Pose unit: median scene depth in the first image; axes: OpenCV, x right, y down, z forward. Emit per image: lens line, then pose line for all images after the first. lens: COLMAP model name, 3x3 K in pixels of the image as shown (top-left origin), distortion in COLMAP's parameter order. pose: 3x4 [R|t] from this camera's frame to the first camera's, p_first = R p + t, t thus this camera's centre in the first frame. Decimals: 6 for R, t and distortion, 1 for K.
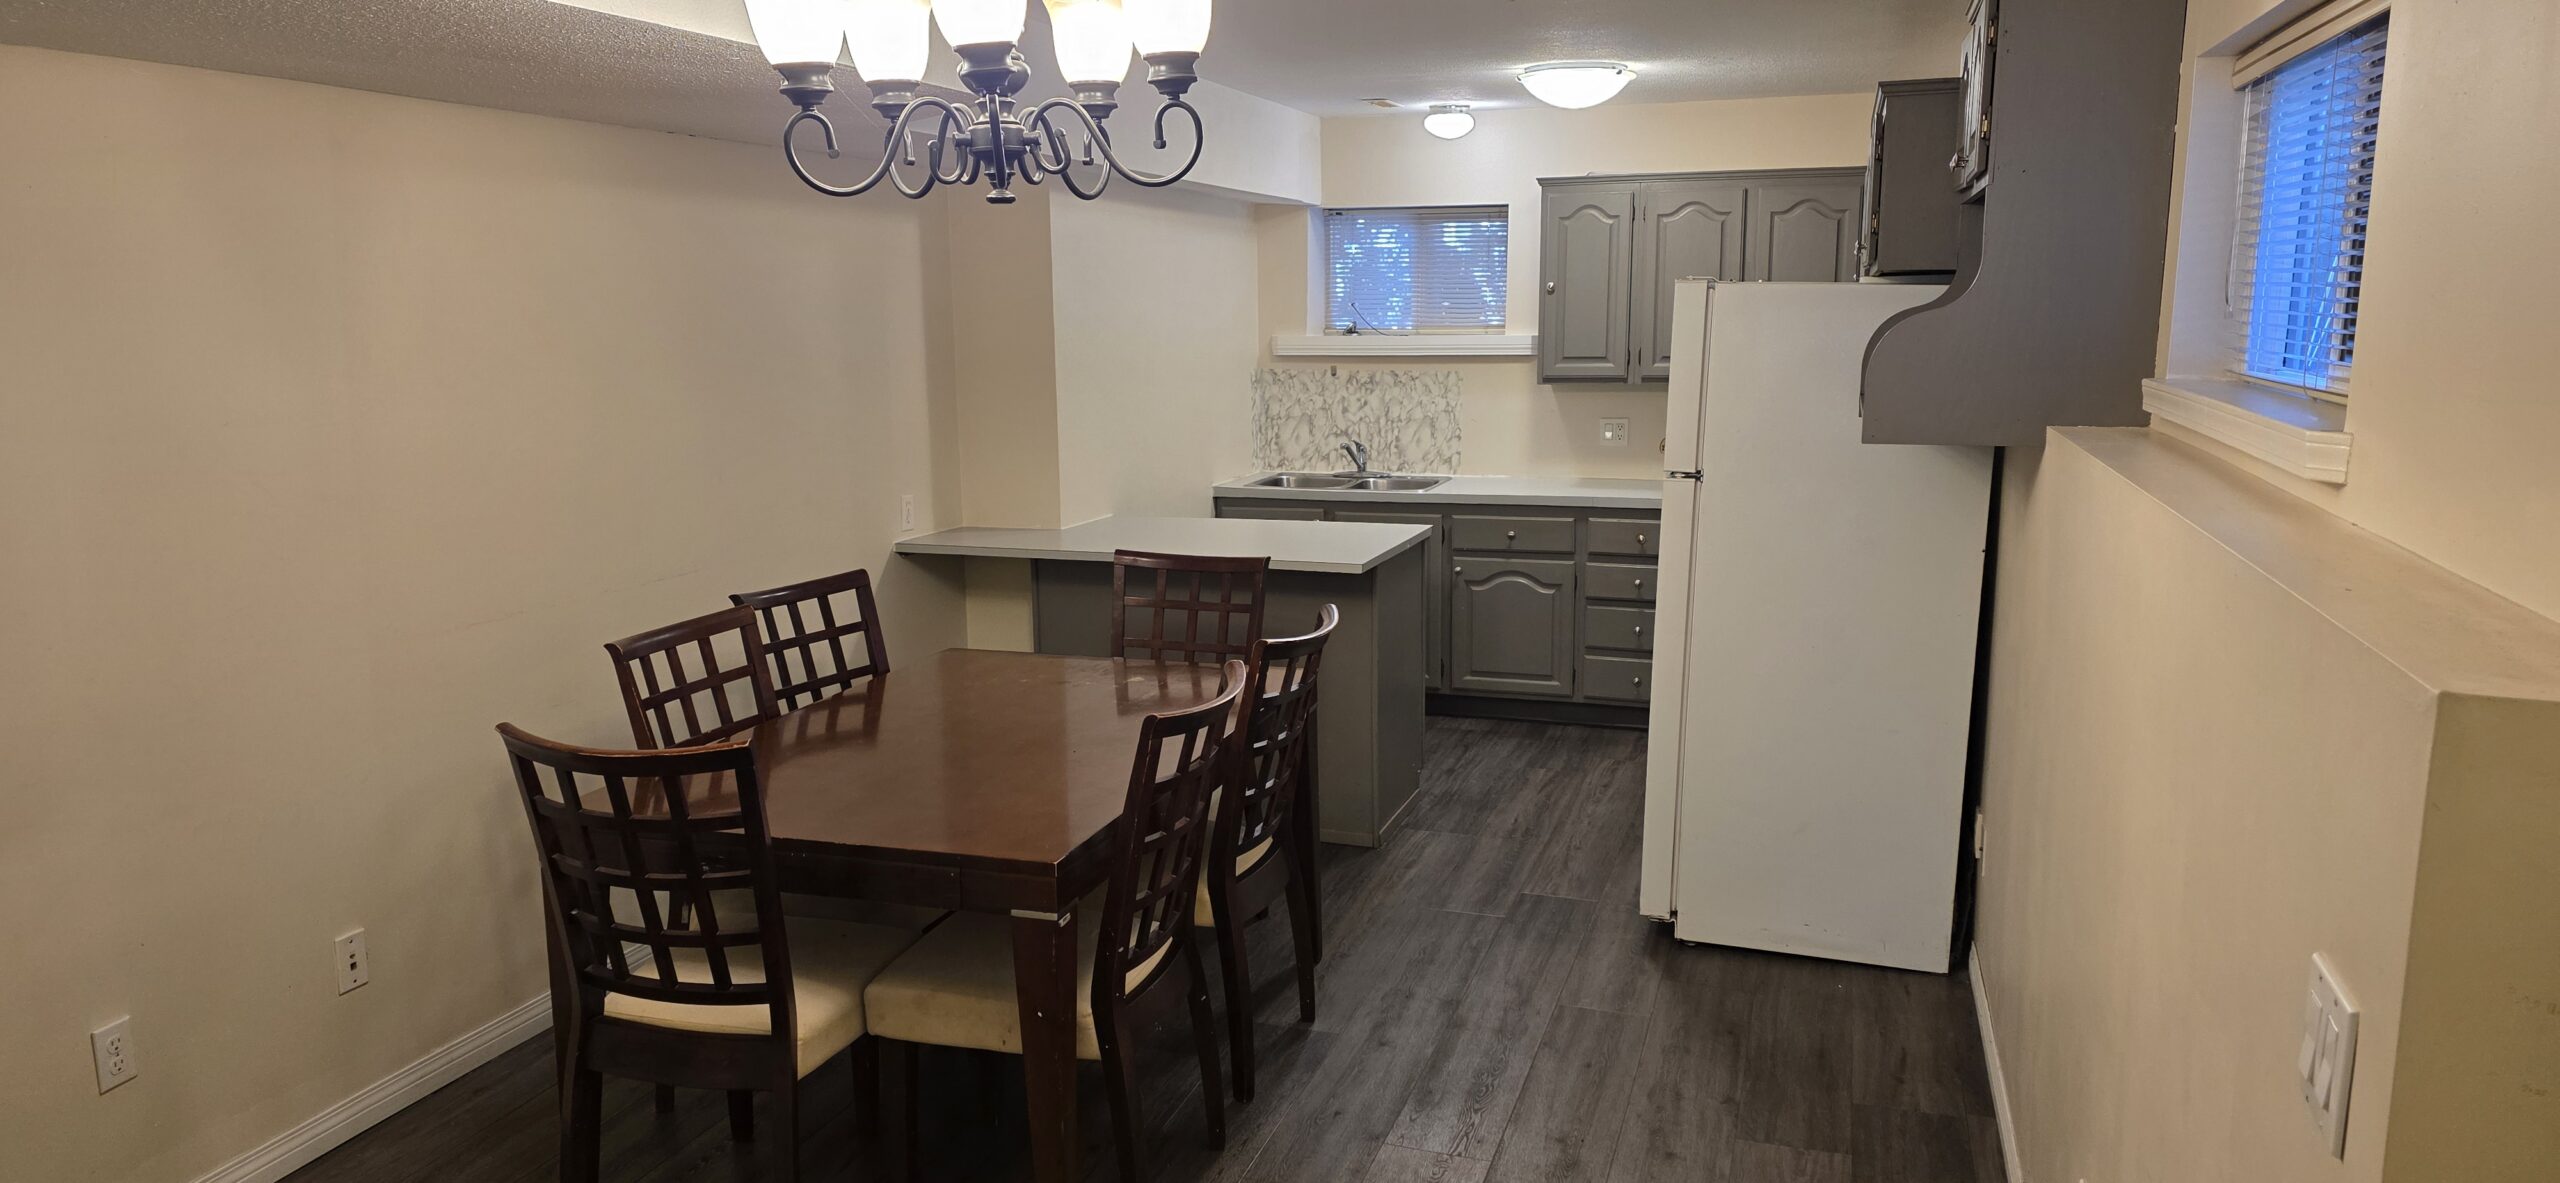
lens RADIAL K [[1697.7, 0, 1277.8], [0, 1697.7, 645.7], [0, 0, 1]] dist [0.001115, -0.000057]
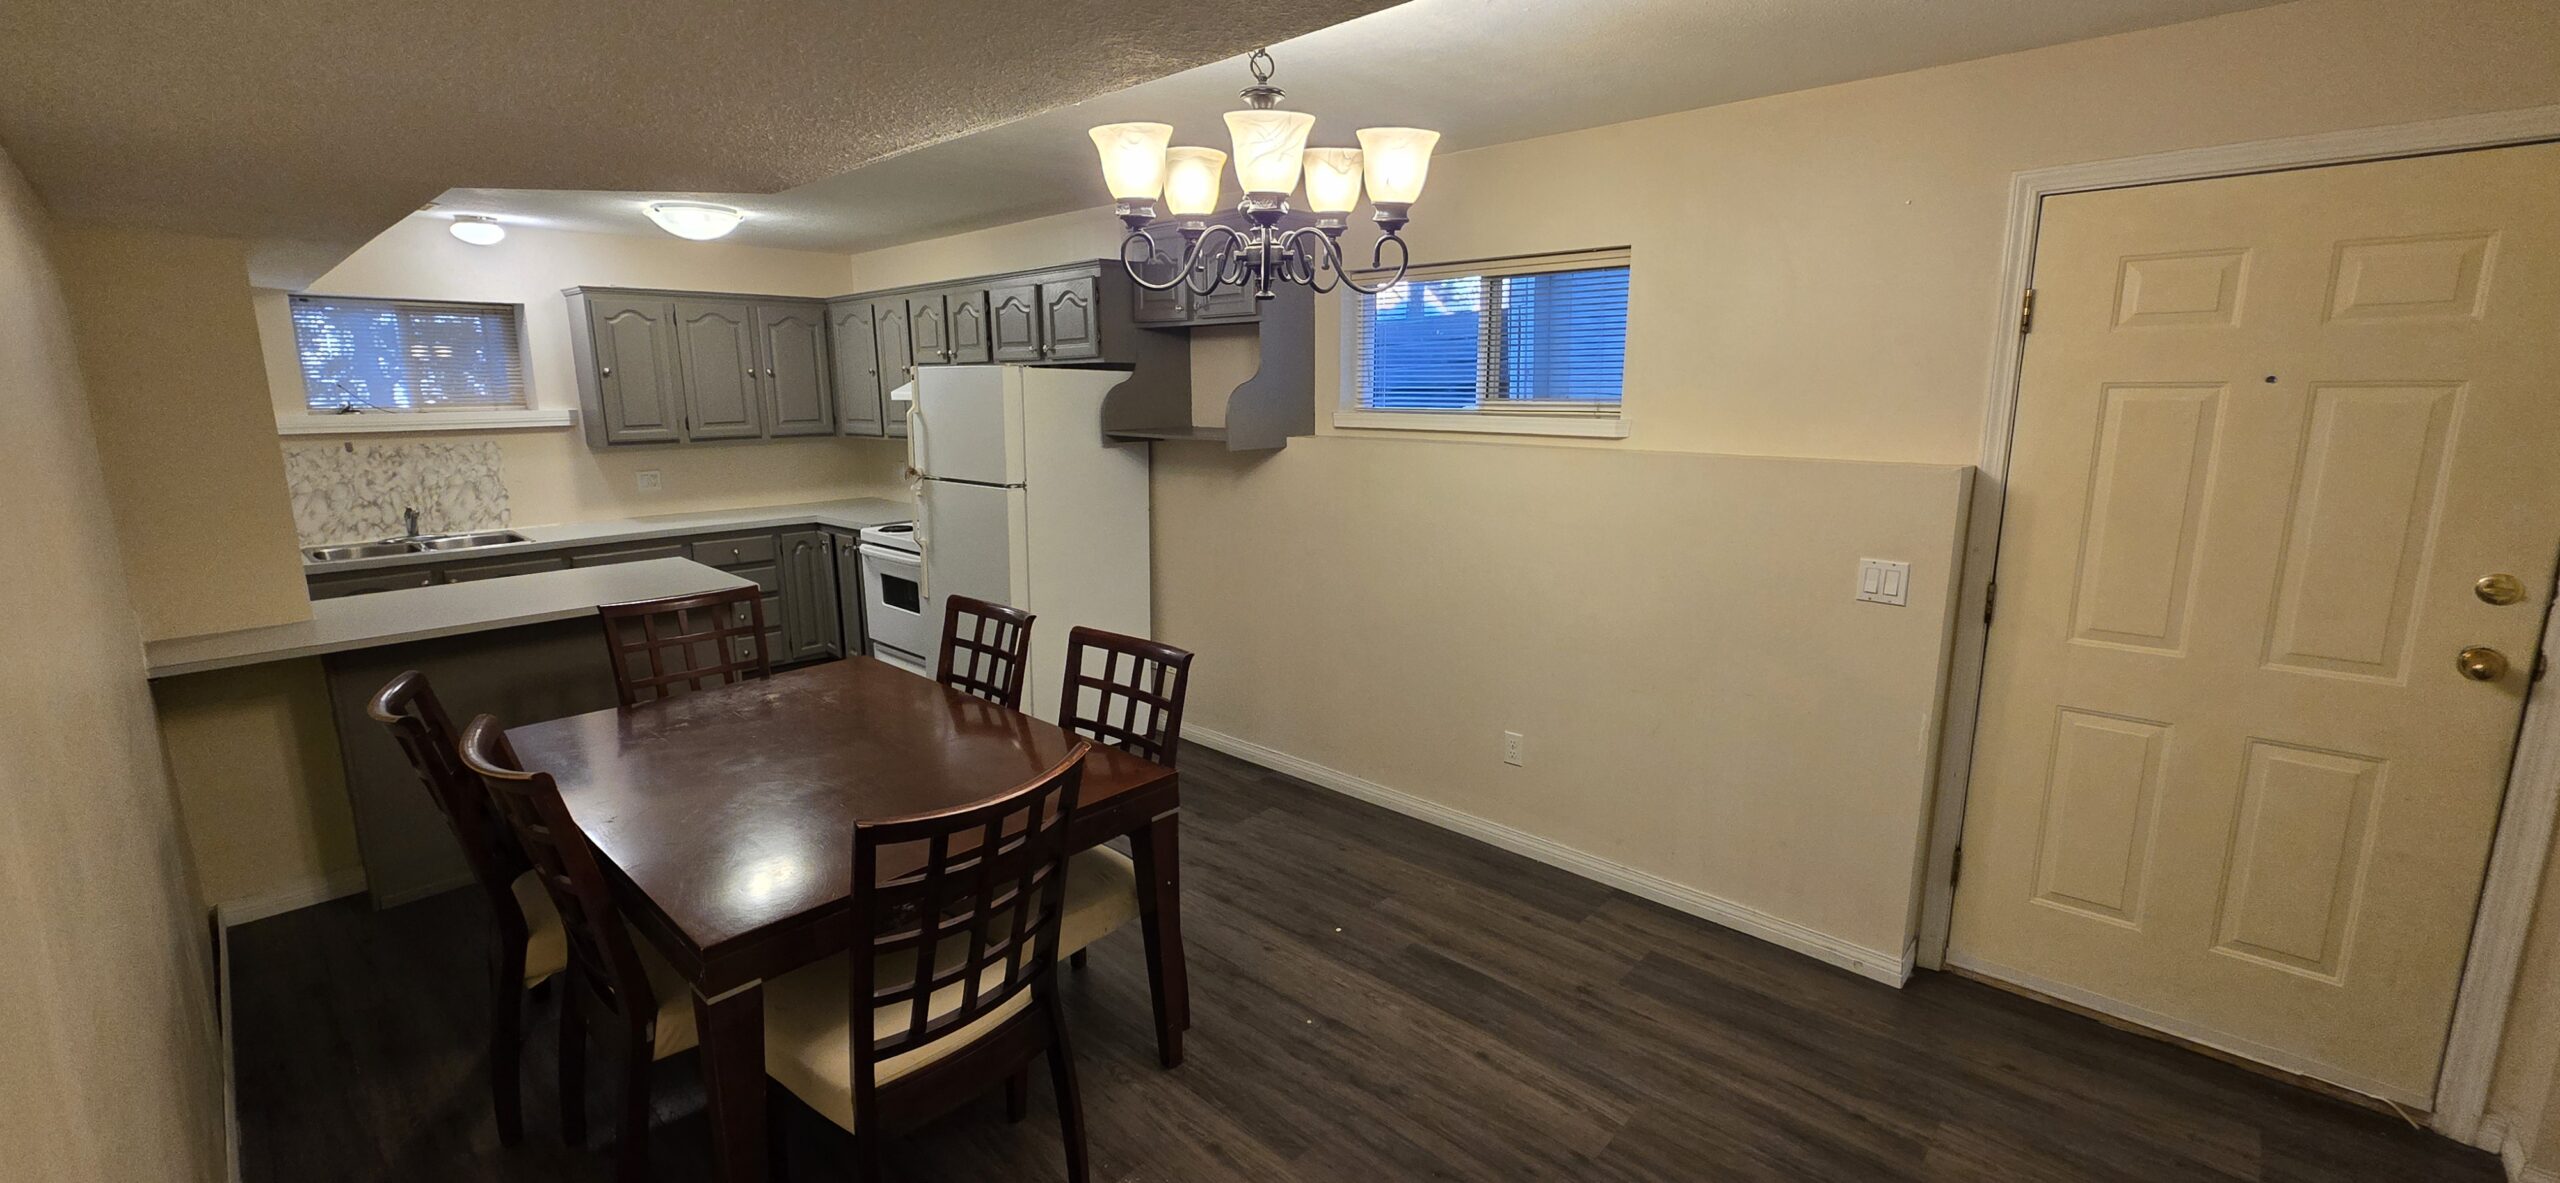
lens RADIAL K [[1033.4, 0, 1266.0], [0, 1033.4, 577.7], [0, 0, 1]] dist [0.001223, 0.000479]
pose [[0.407257, -0.162734, 0.898699, -0.347736], [0.183143, 0.978563, 0.094201, -0.038716], [-0.894763, 0.126226, 0.428330, 0.224586]]
